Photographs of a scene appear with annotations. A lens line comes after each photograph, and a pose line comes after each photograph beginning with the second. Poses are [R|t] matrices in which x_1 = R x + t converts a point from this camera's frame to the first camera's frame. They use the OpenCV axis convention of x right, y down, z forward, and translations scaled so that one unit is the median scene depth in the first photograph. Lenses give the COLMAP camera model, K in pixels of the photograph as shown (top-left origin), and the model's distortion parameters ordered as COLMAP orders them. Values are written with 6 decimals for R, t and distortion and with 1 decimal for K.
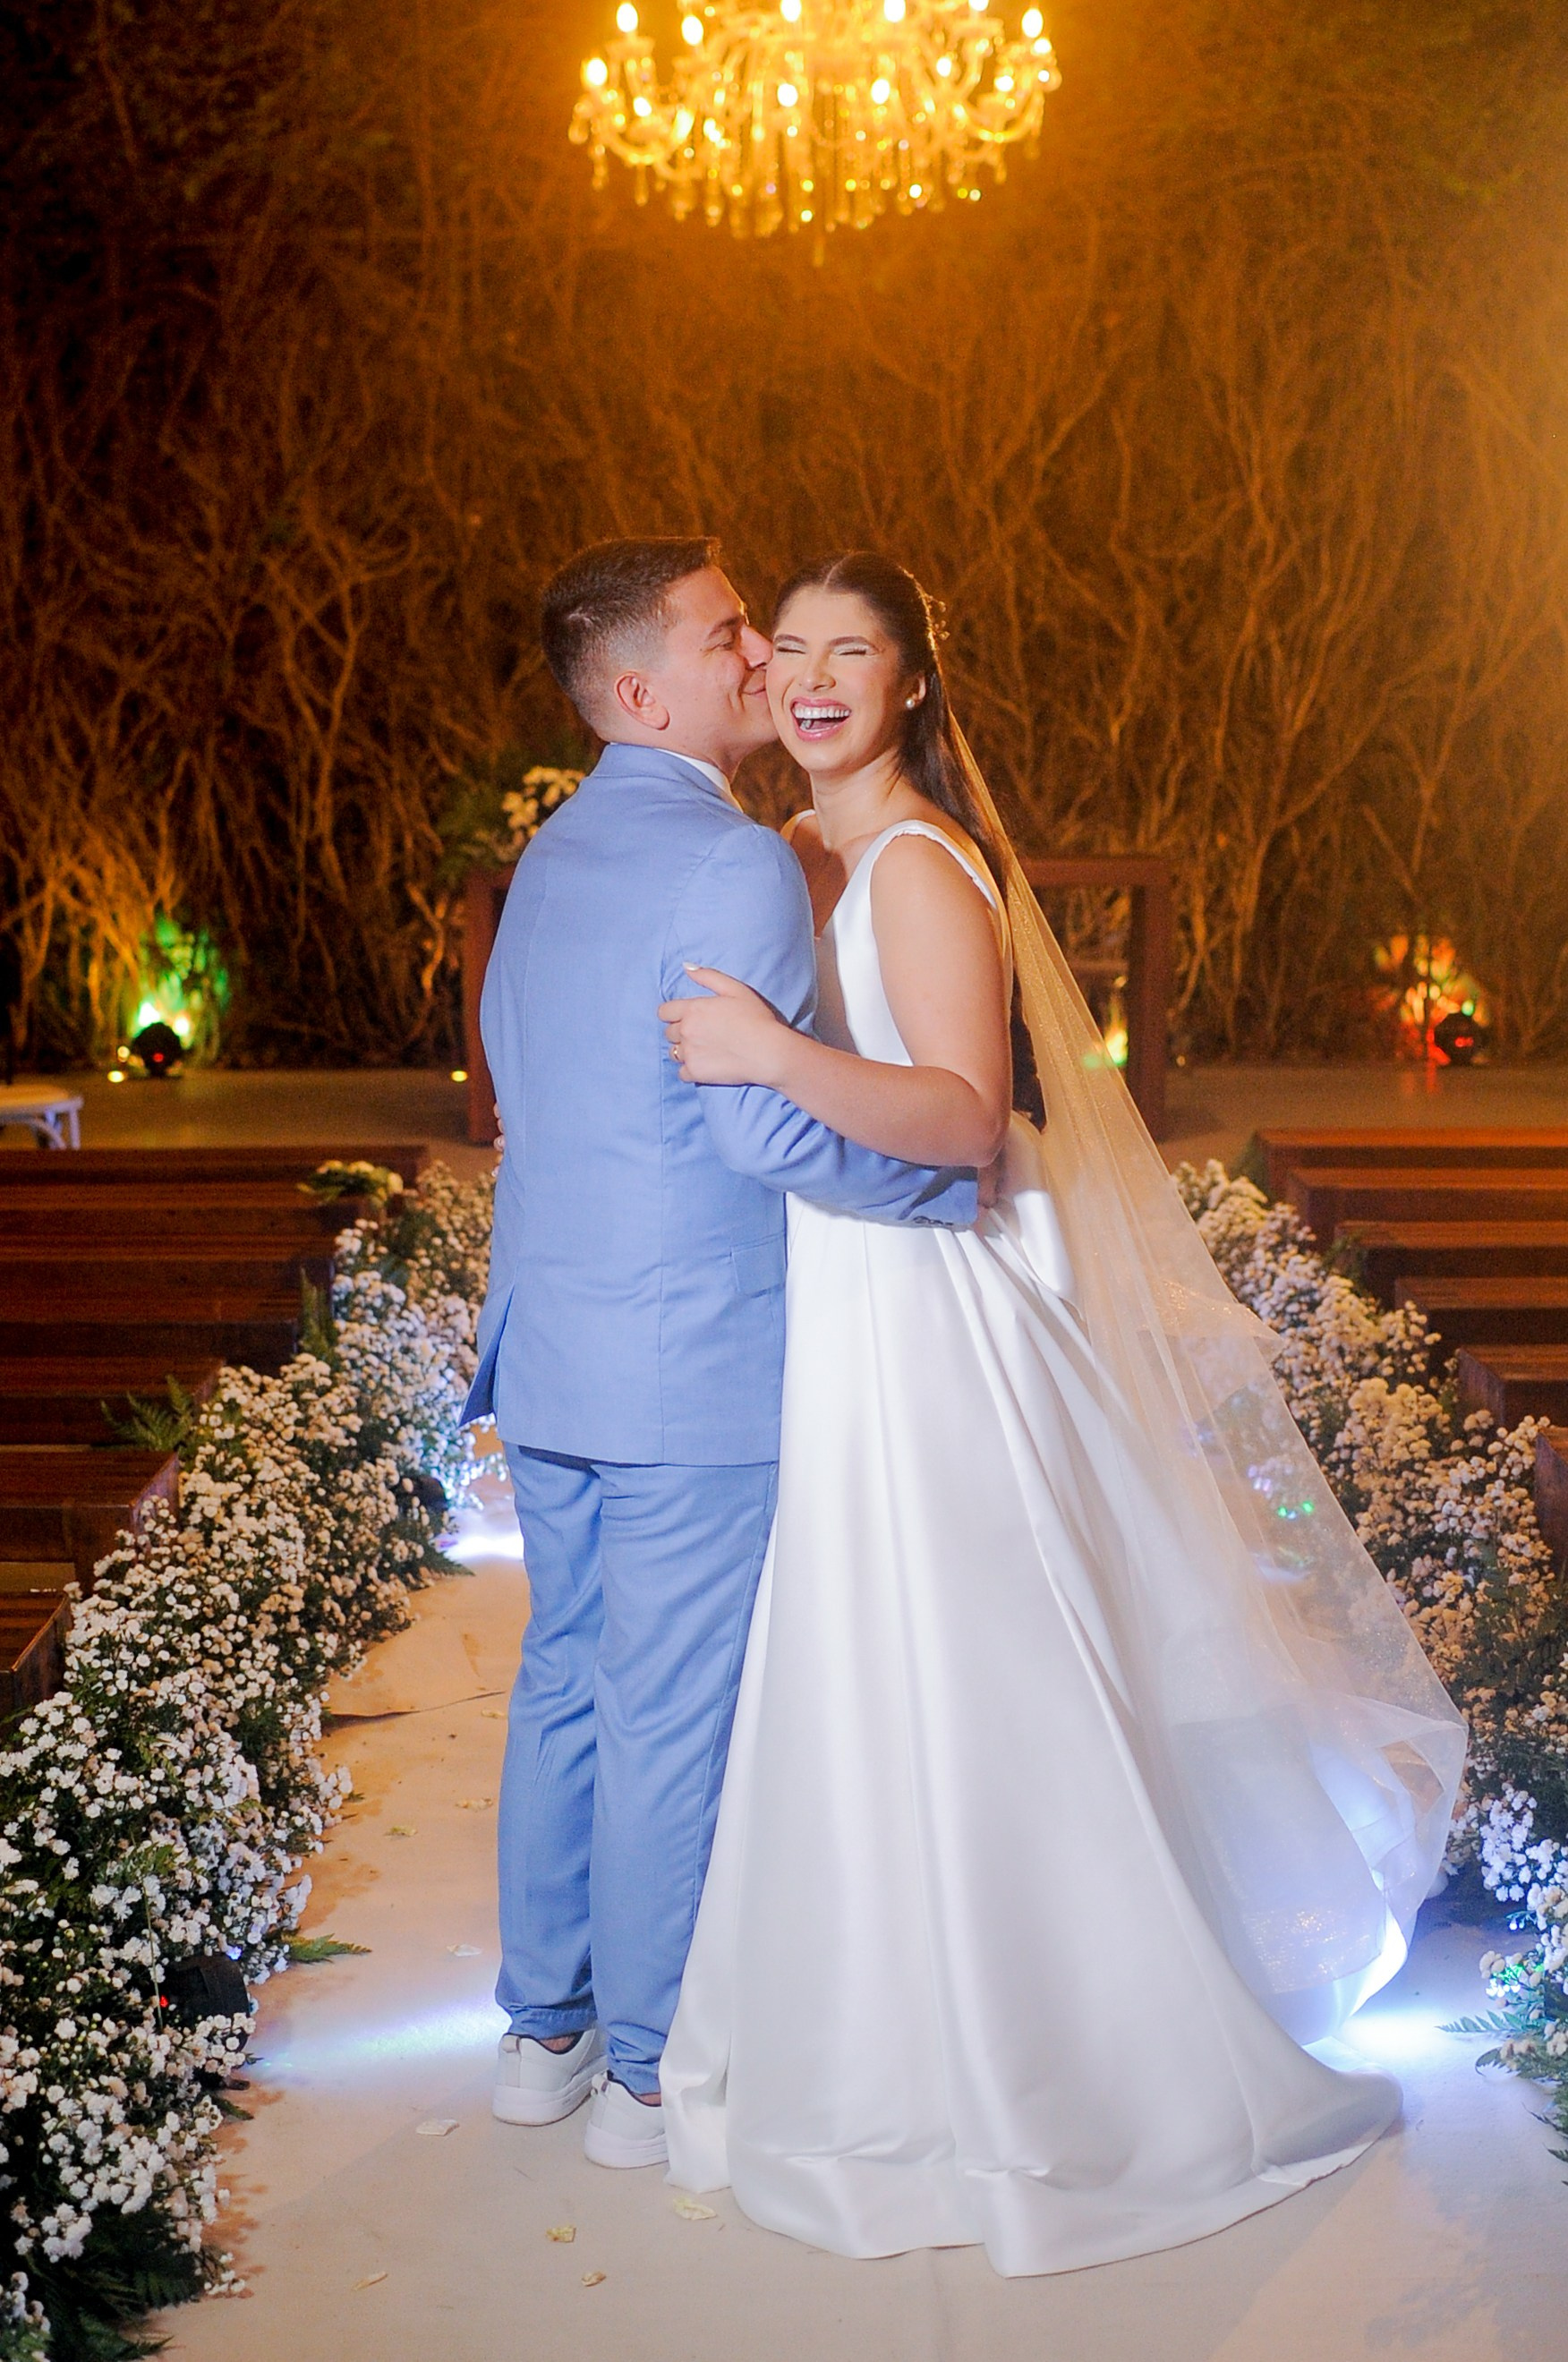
lens RADIAL K [[3831.4, 0, 784.0], [0, 3831.4, 1181.0], [0, 0, 1]] dist [-0.199838, 0.283746]
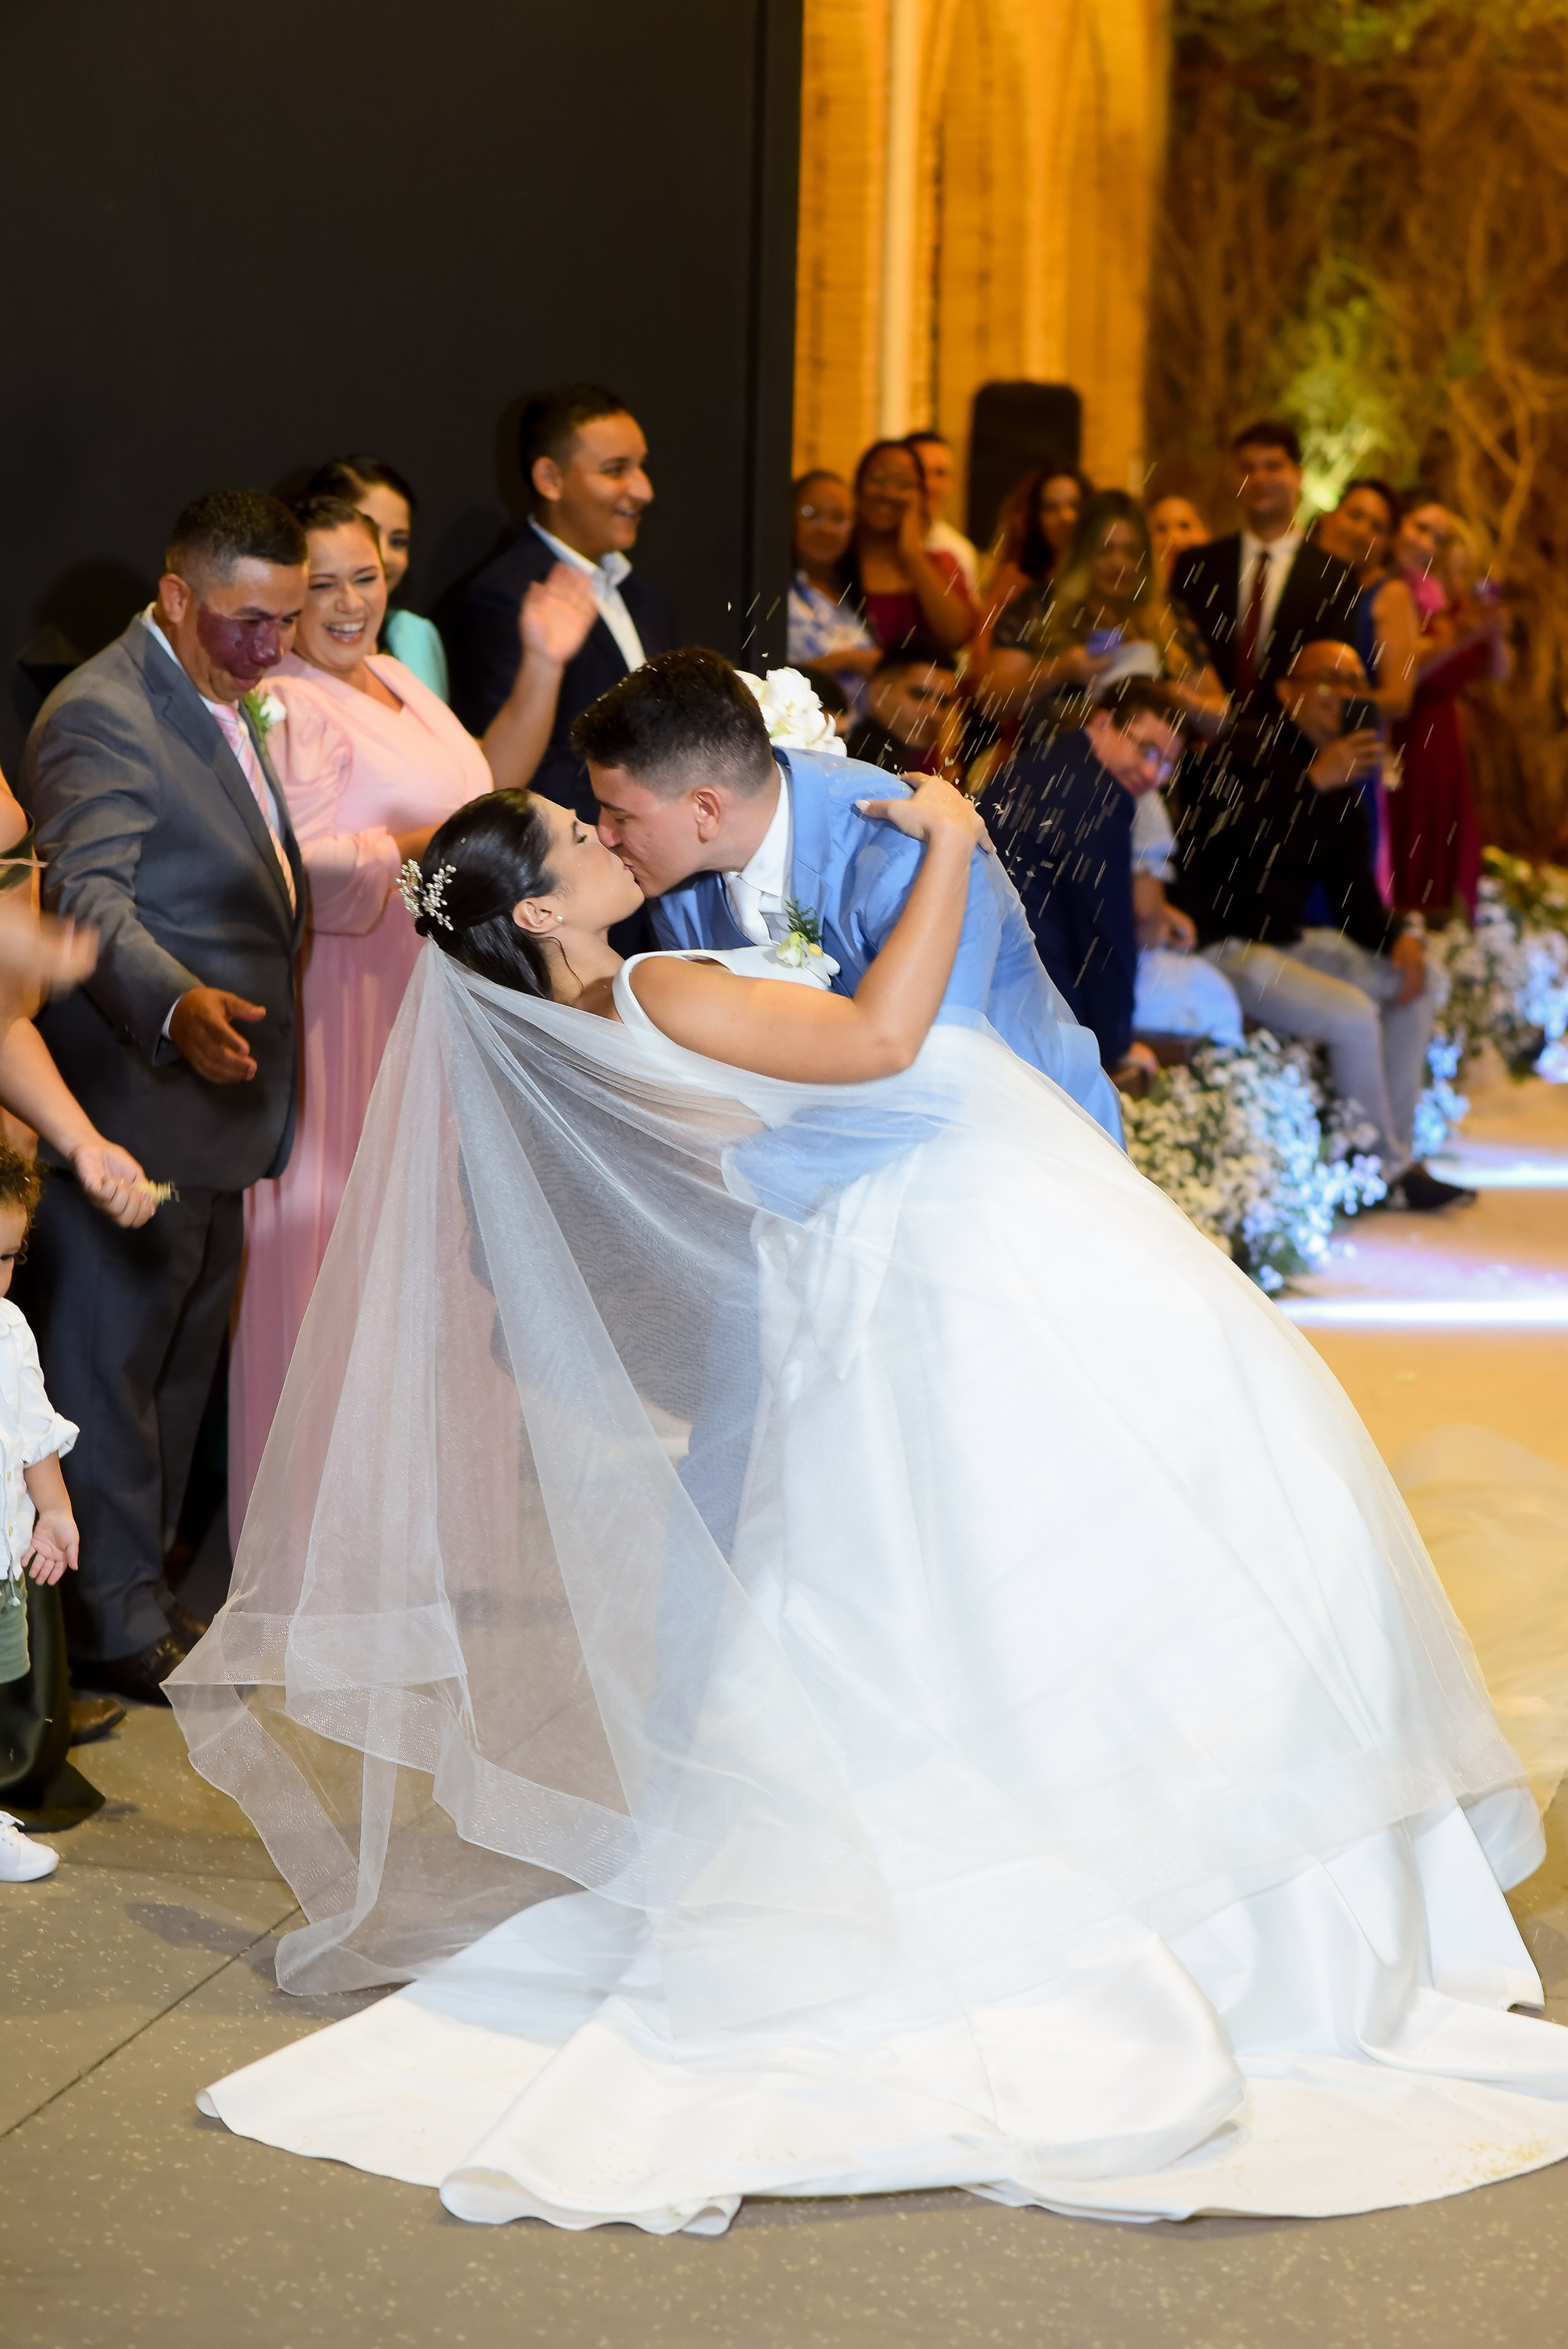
lens RADIAL K [[5648.2, 0, 784.0], [0, 5648.2, 1174.5], [0, 0, 1]] dist [0.054159, 0.357683]
pose [[0.969360, 0.061200, -0.237900, 0.076388], [-0.063422, 0.997985, -0.001690, 0.074564], [0.237318, 0.016726, 0.971288, -0.600969]]
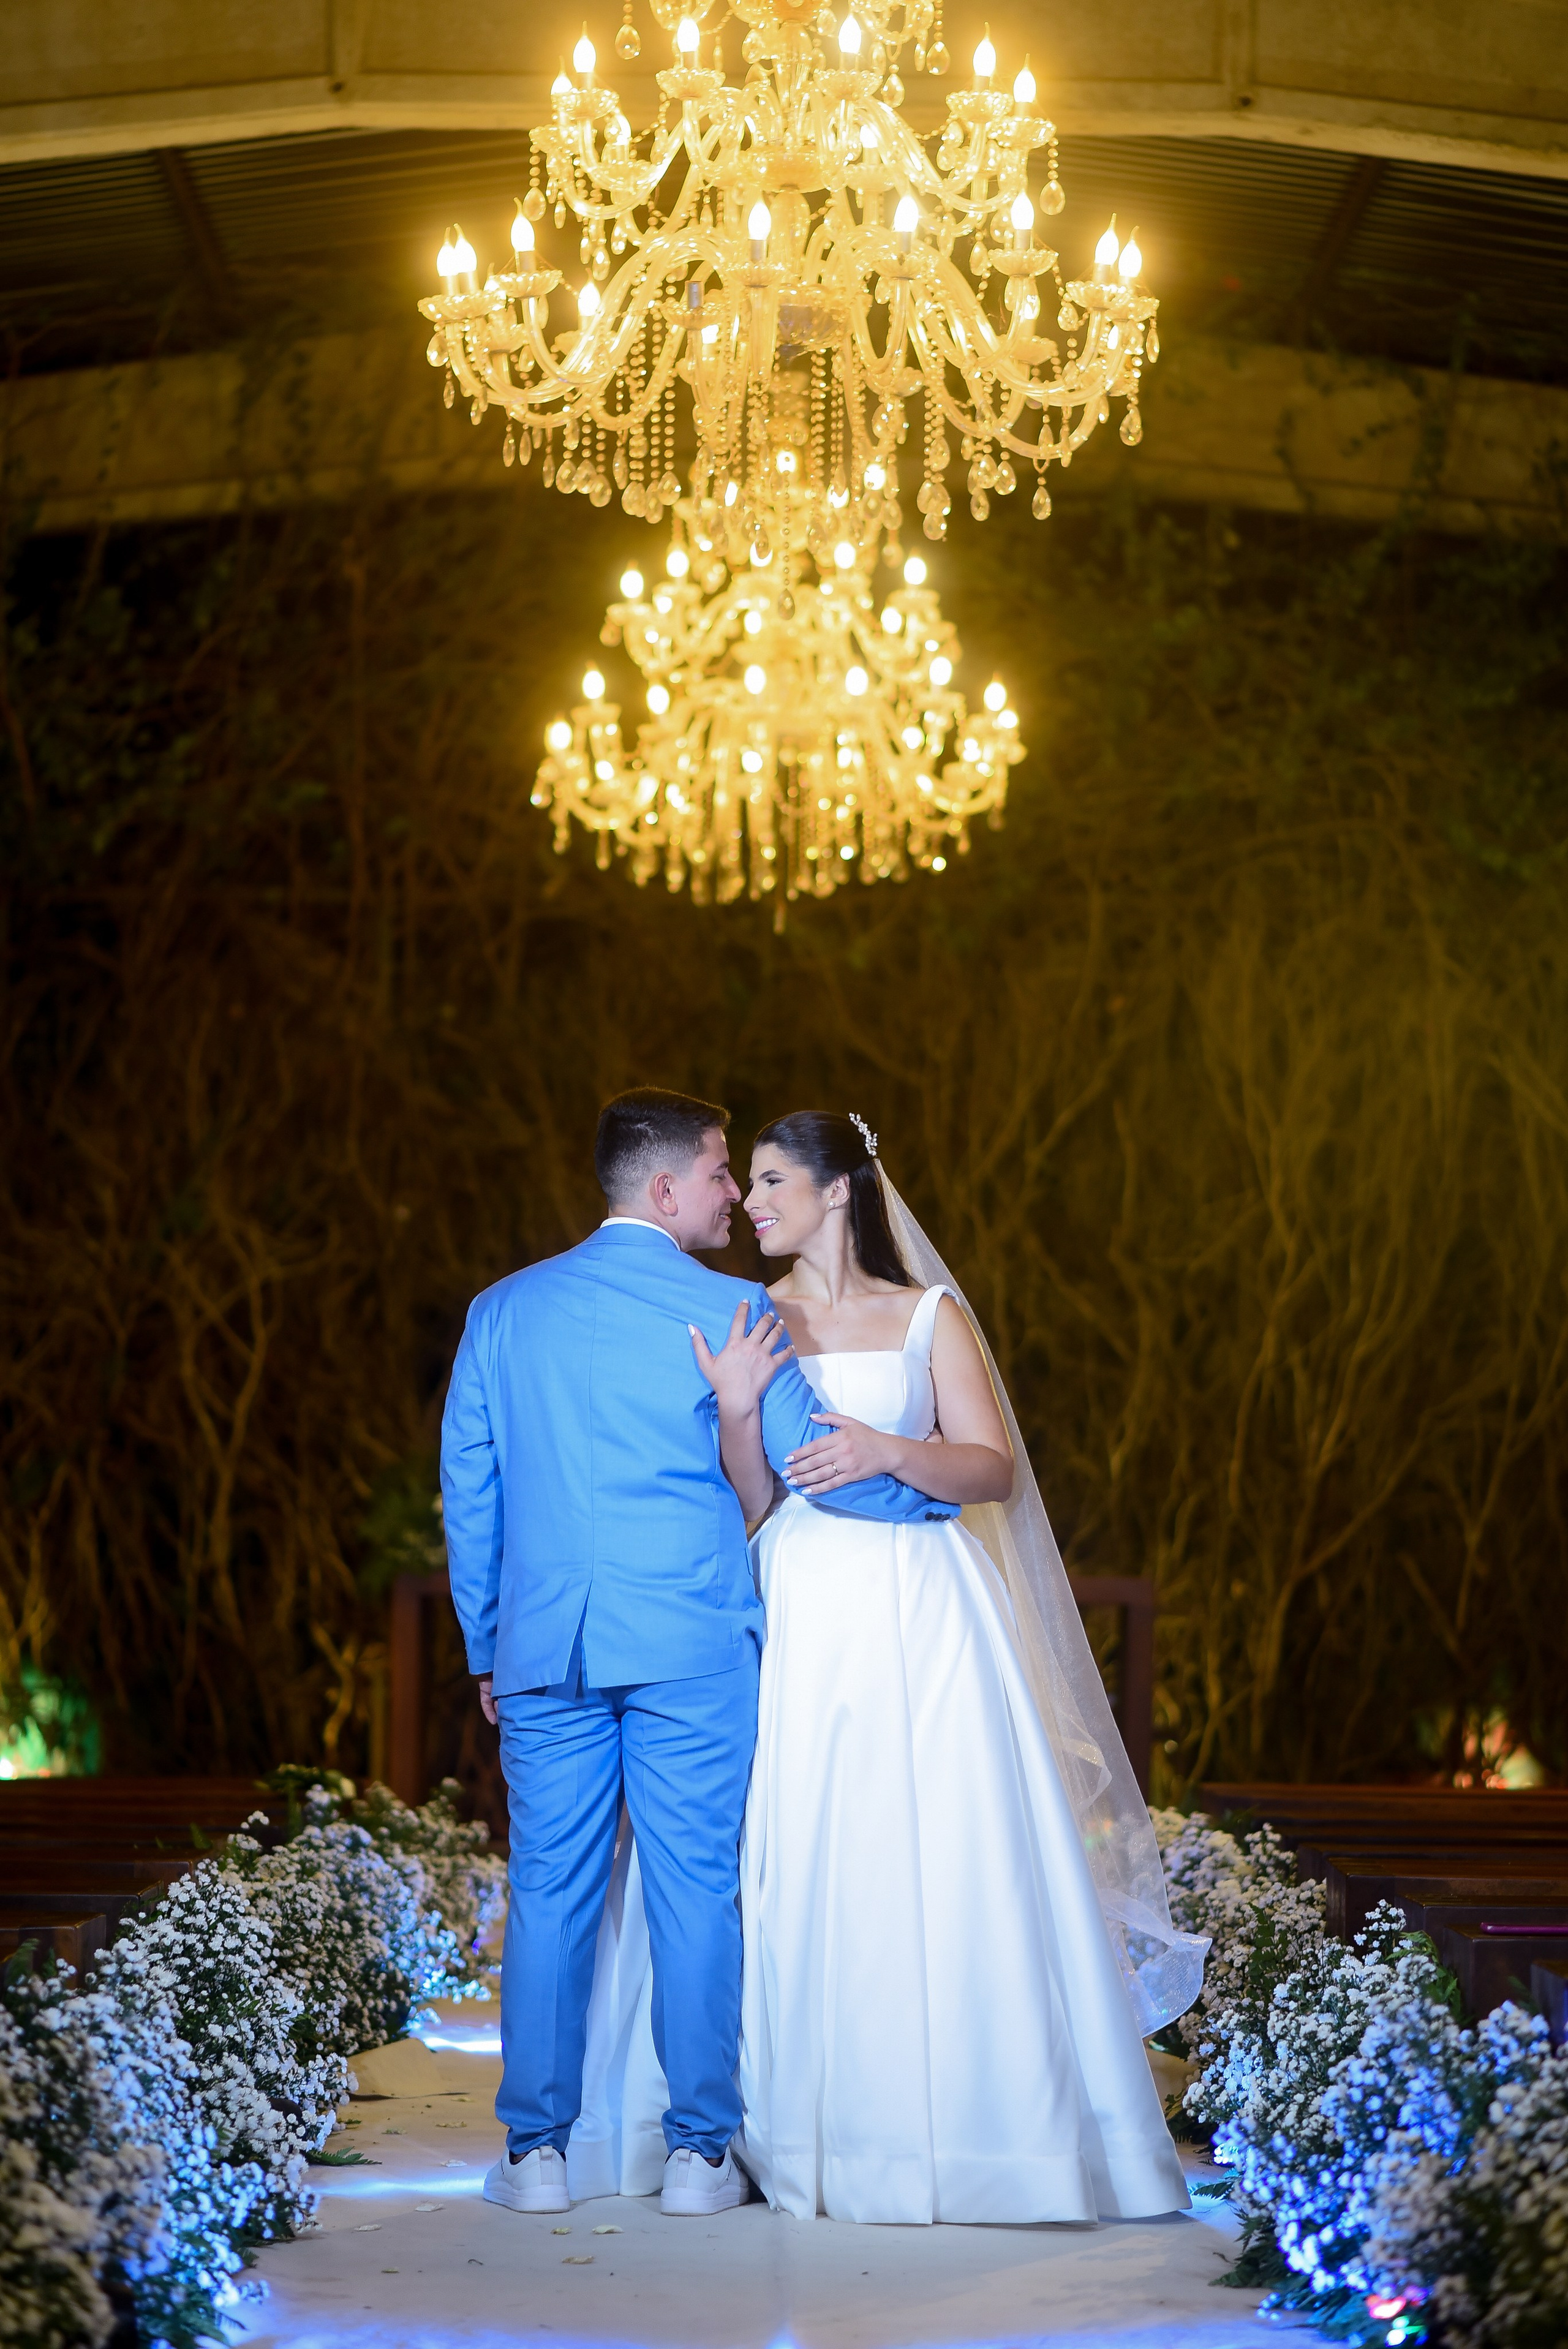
lens RADIAL K [[5648.2, 0, 784.0], [0, 5648.2, 1174.5], [0, 0, 1]] dist [0.054159, 0.357683]
pose [[0.999838, 0.017943, 0.001456, 0.006512], [-0.017299, 0.980058, -0.197957, 0.079481], [-0.004979, 0.197899, 0.980210, -0.306765]]
